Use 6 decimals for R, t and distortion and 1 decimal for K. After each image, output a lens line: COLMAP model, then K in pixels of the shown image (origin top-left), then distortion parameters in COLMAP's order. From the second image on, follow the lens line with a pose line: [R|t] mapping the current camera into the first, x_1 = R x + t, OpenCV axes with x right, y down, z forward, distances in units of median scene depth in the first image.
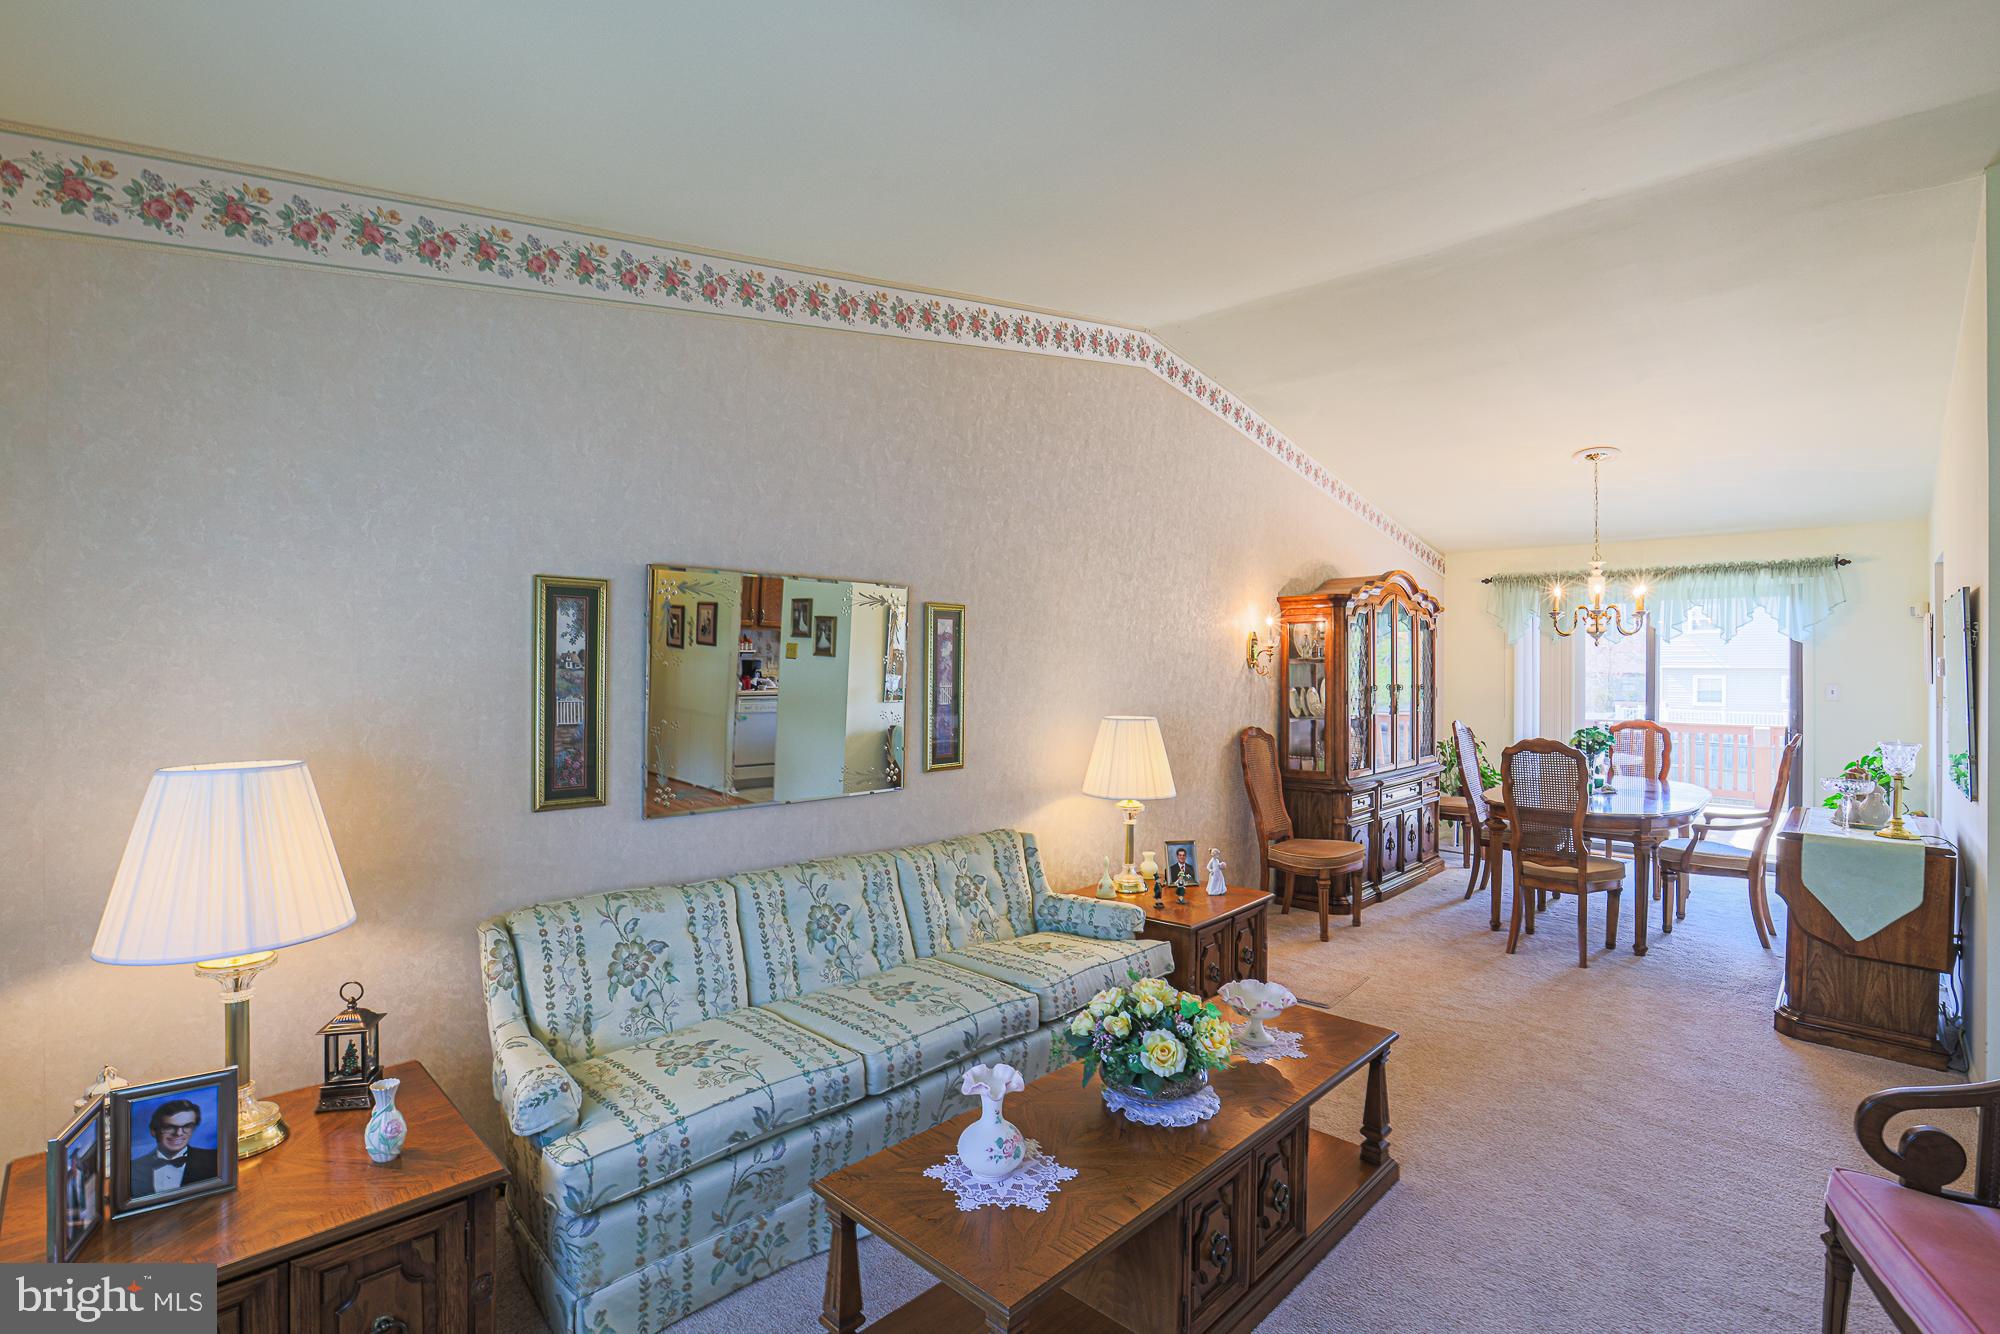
lens RADIAL K [[929.5, 0, 1004.1], [0, 929.5, 665.4], [0, 0, 1]] dist [-0.034388, 0.005222]
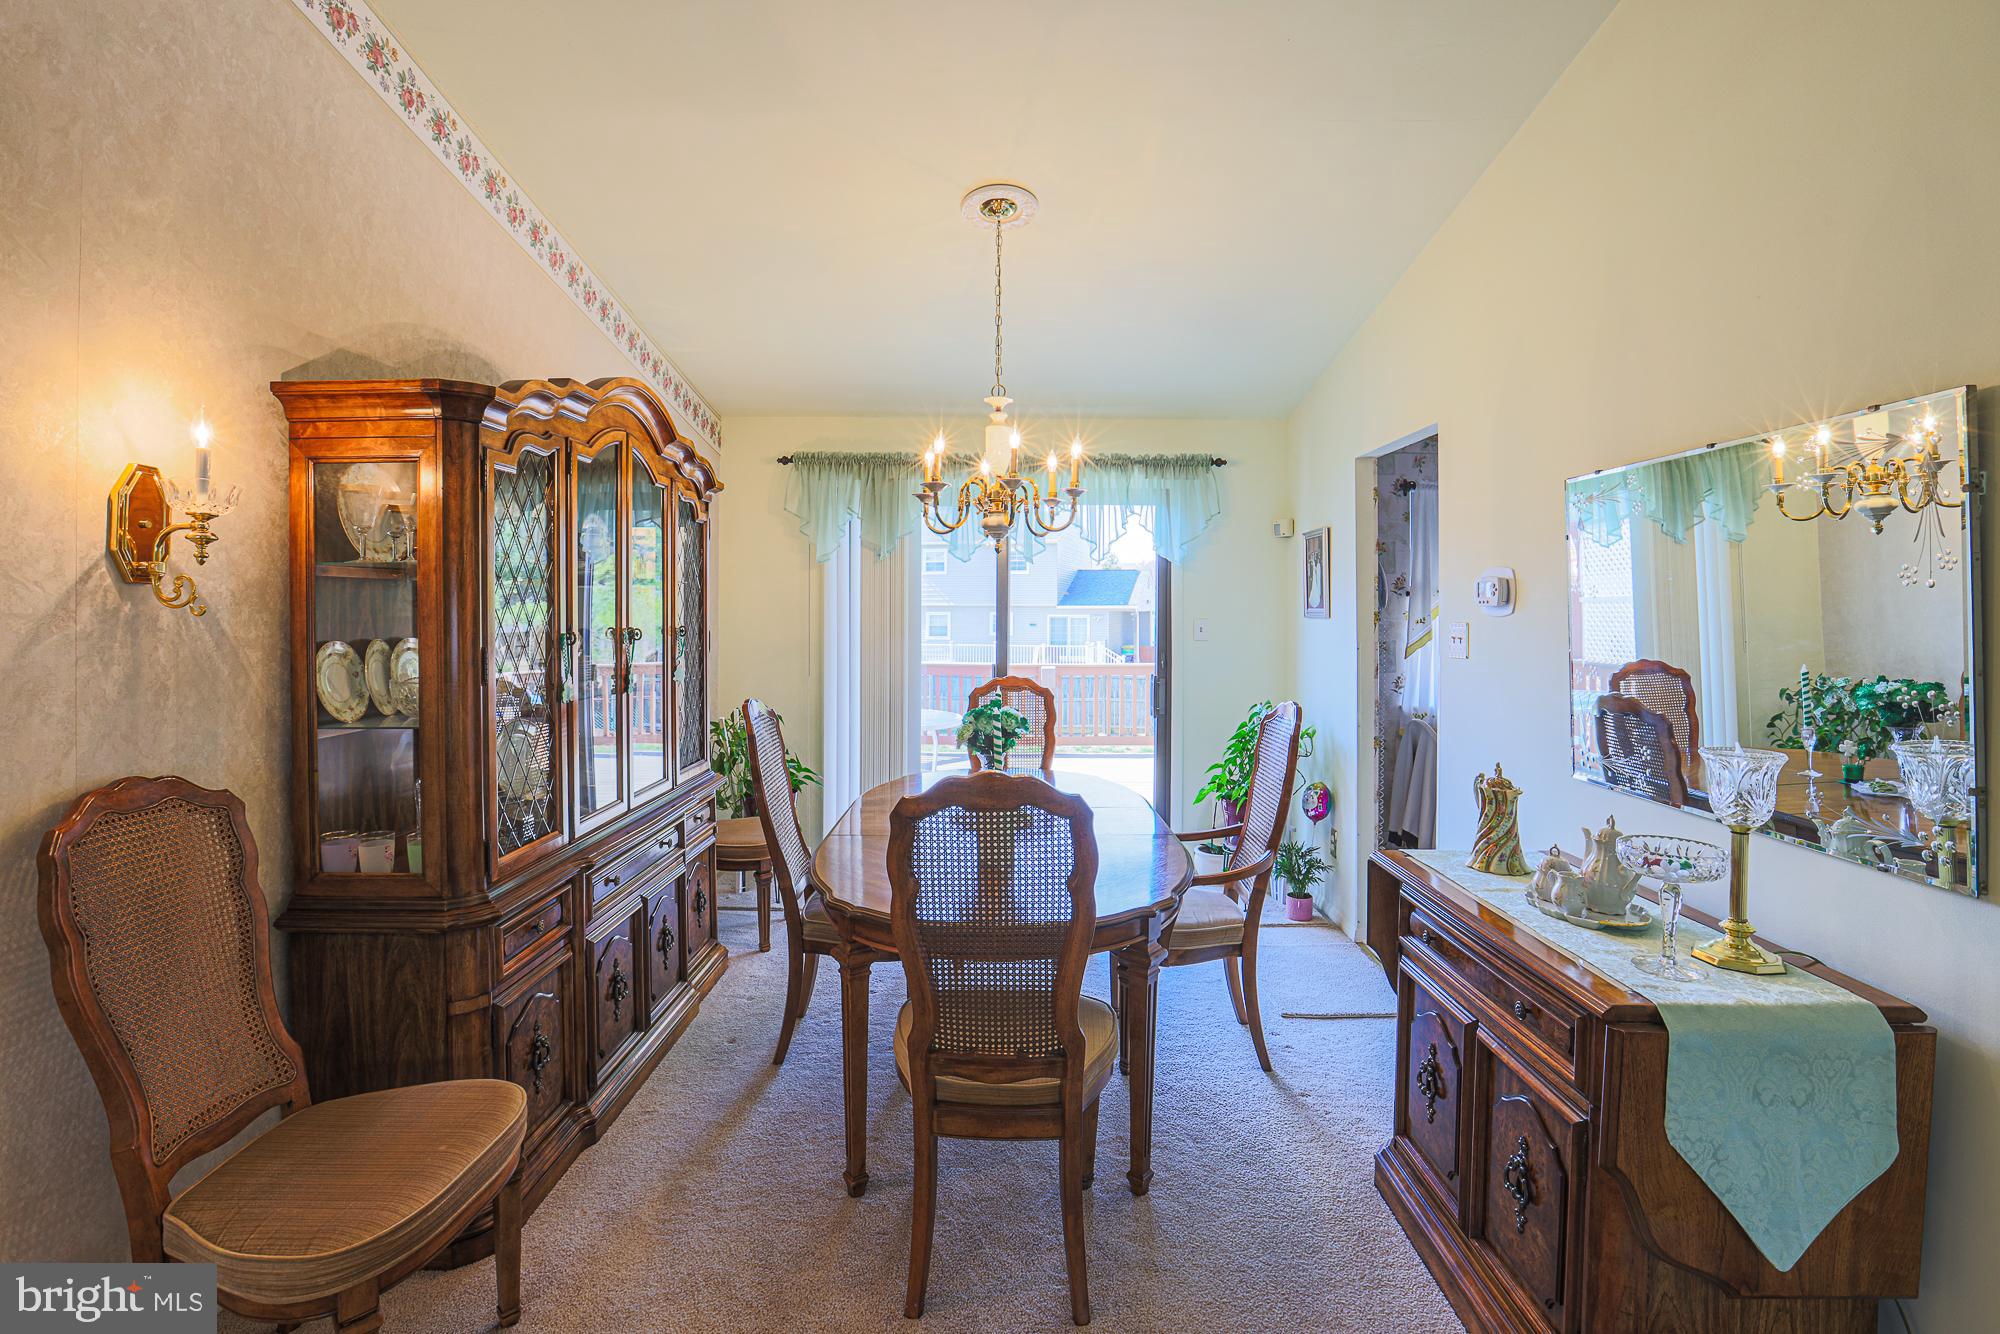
lens RADIAL K [[929.5, 0, 1029.0], [0, 929.5, 625.4], [0, 0, 1]] dist [-0.034388, 0.005222]
pose [[0.712323, -0.012961, 0.701732, 0.241660], [-0.003681, 0.999747, 0.022202, 0.008395], [-0.701842, -0.018399, 0.712095, 0.526922]]
